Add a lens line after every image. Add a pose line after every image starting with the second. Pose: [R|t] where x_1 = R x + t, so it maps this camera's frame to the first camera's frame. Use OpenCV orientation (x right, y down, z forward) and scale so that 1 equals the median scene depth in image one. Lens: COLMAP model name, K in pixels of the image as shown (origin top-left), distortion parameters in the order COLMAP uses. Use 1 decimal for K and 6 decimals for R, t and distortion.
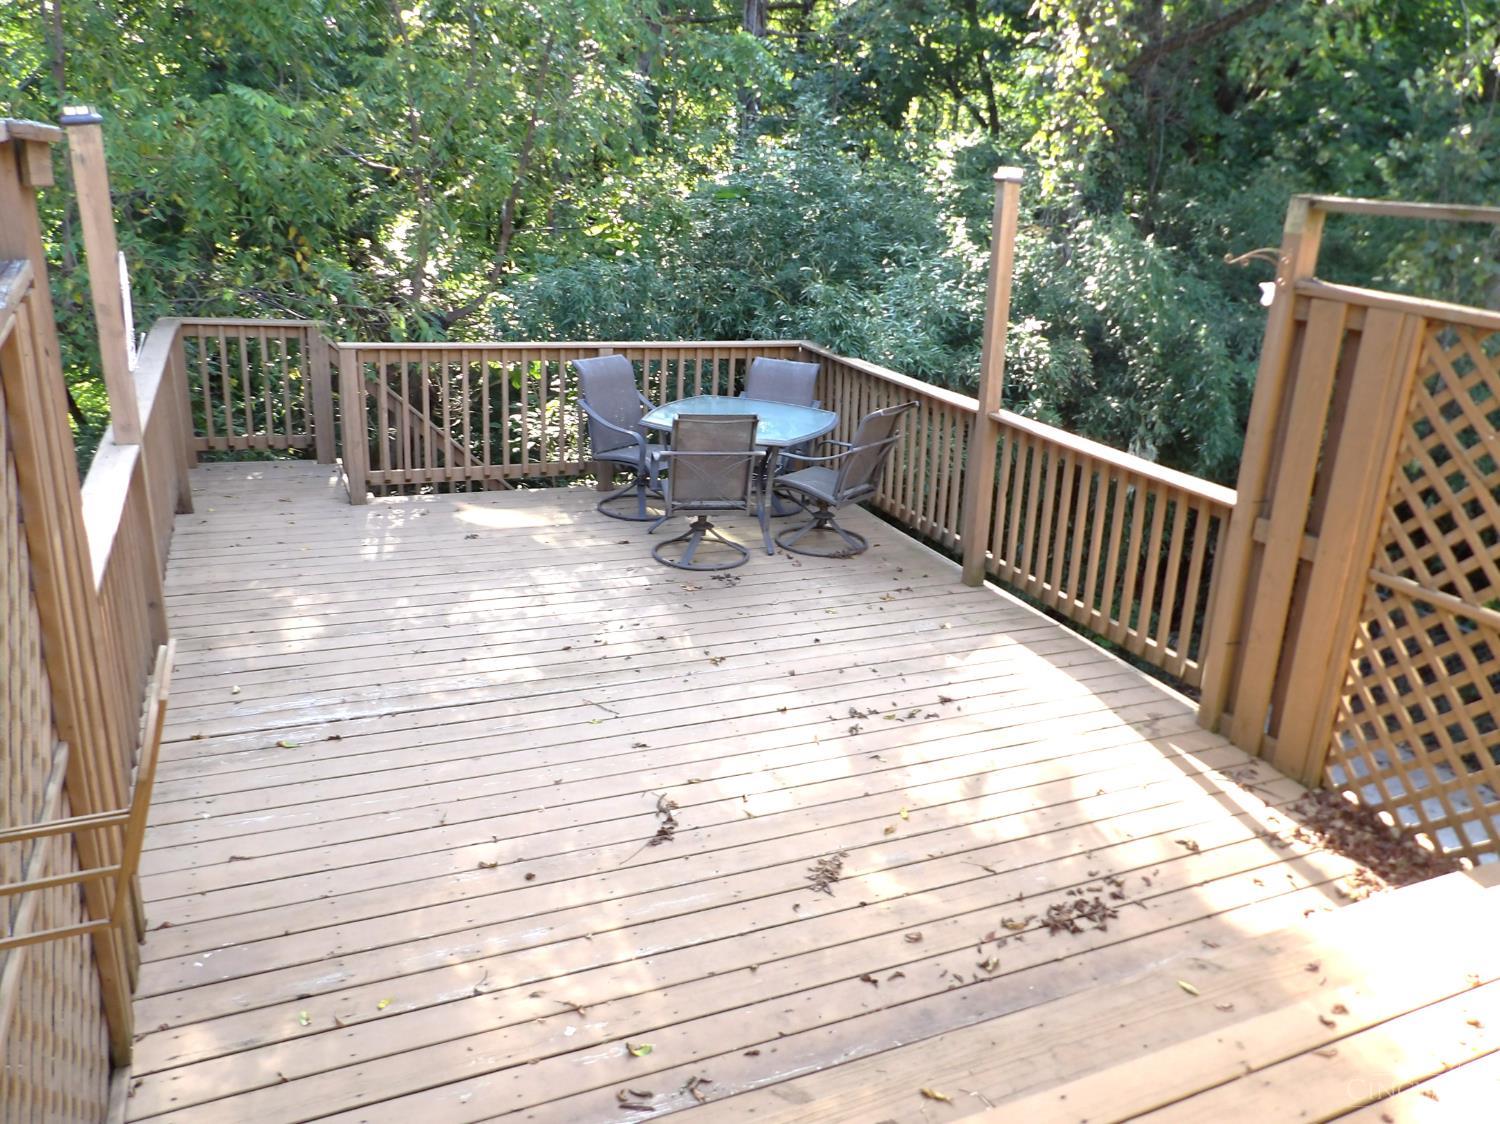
lens RADIAL K [[1097.9, 0, 750.0], [0, 1097.9, 562.0], [0, 0, 1]] dist [-0.039821, 0.069820]
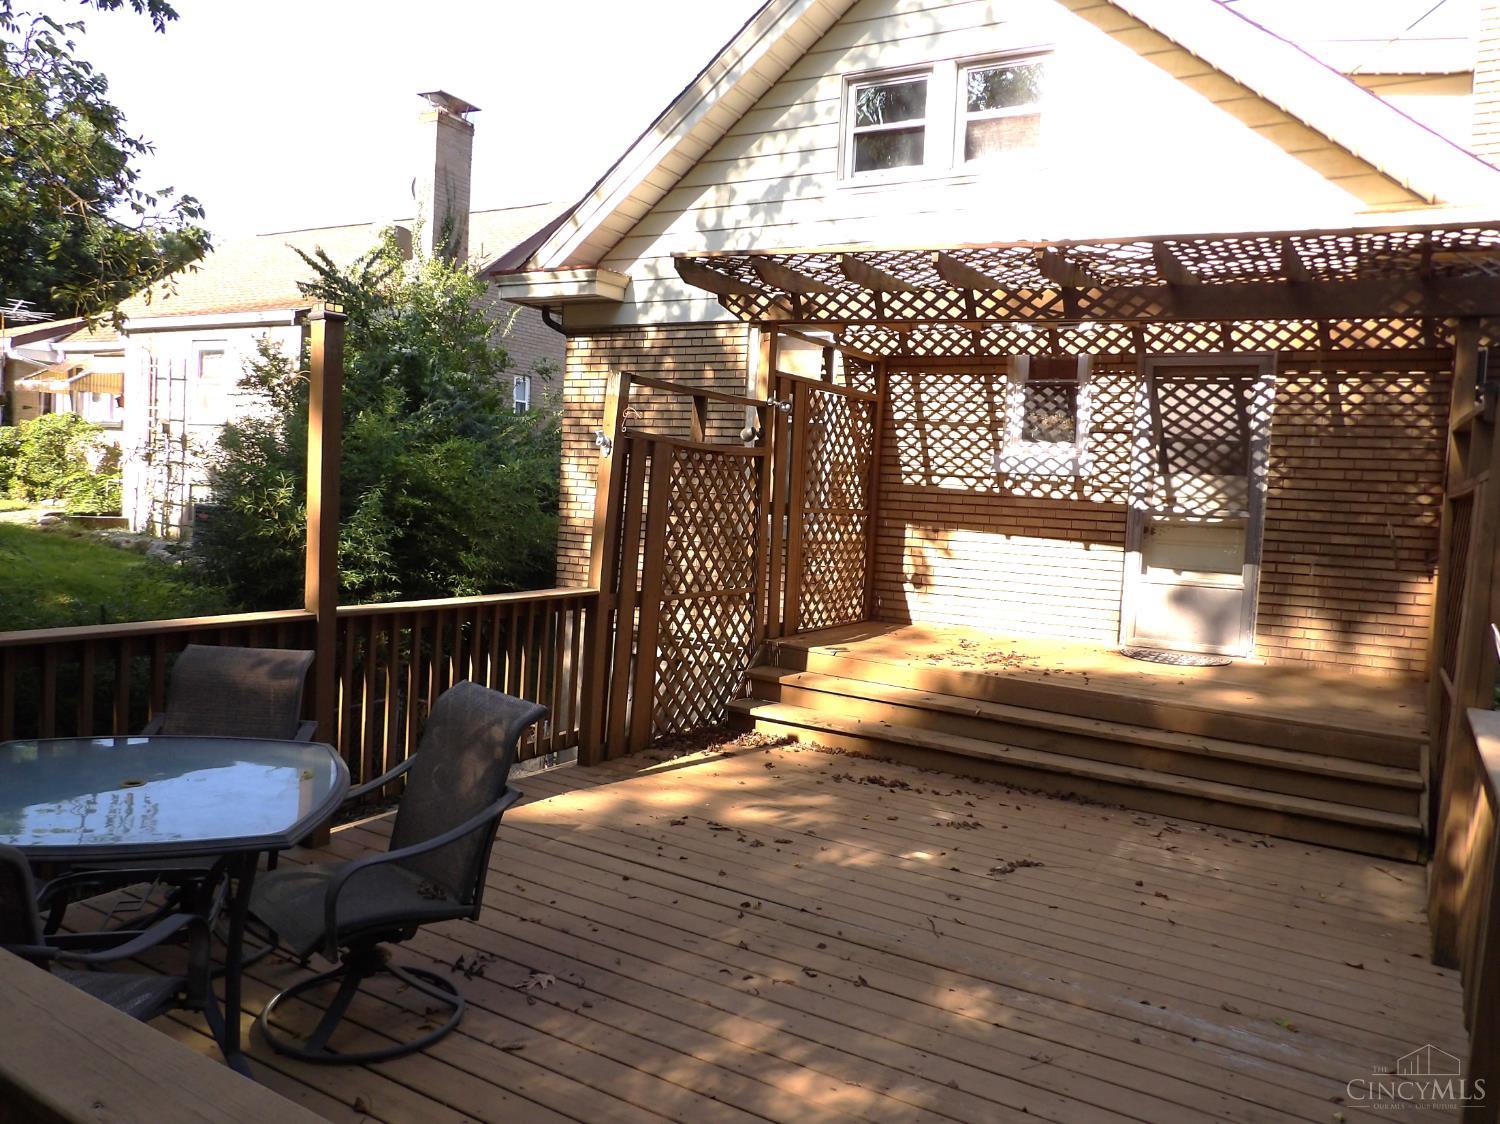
lens RADIAL K [[1097.9, 0, 750.0], [0, 1097.9, 562.0], [0, 0, 1]] dist [-0.039821, 0.069820]
pose [[-0.564252, -0.159656, 0.810018, -0.798143], [0.182987, 0.932537, 0.311272, -0.500530], [-0.805068, 0.323859, -0.496971, 1.594313]]
